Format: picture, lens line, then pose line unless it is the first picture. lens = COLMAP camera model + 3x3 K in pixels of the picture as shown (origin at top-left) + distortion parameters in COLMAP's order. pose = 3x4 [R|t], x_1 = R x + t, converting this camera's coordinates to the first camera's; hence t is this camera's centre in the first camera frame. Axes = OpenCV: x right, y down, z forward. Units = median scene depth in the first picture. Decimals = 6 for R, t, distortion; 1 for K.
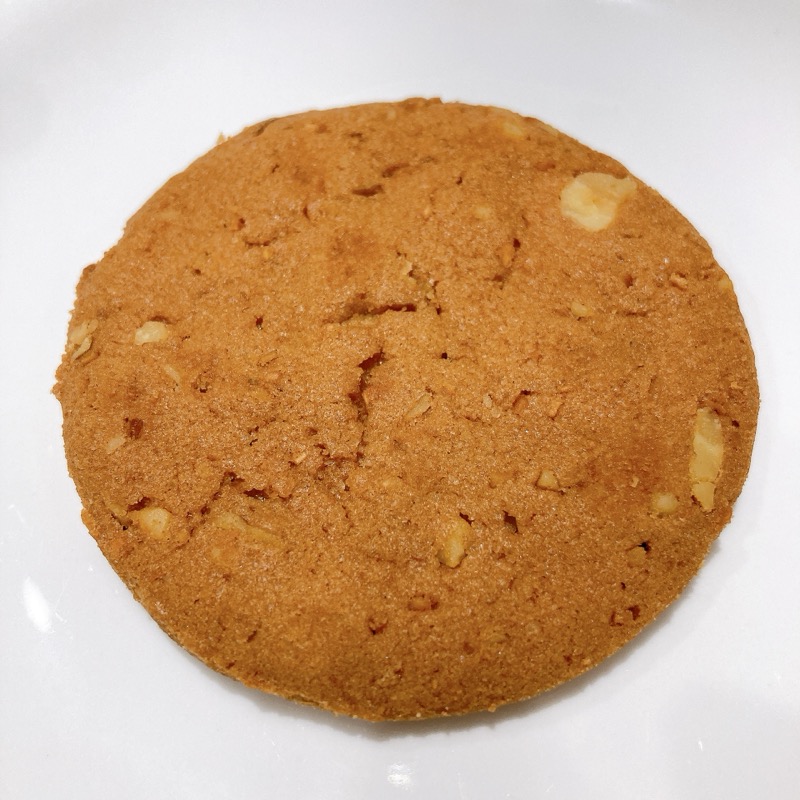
lens RADIAL K [[4810.7, 0, 400.0], [0, 4810.7, 400.0], [0, 0, 1]] dist [0.419764, 6.716044]
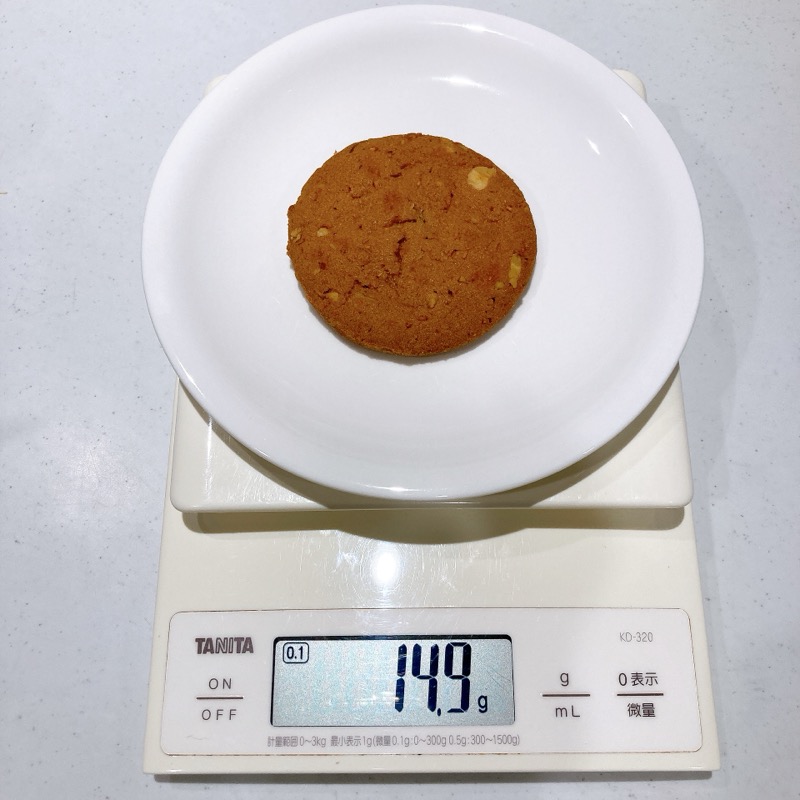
lens RADIAL K [[4810.7, 0, 400.0], [0, 4810.7, 400.0], [0, 0, 1]] dist [0.419764, 6.716044]
pose [[0.999596, -0.027920, 0.005351, -0.024855], [0.027728, 0.999064, 0.033194, -0.008390], [-0.006273, -0.033033, 0.999435, -1.868773]]
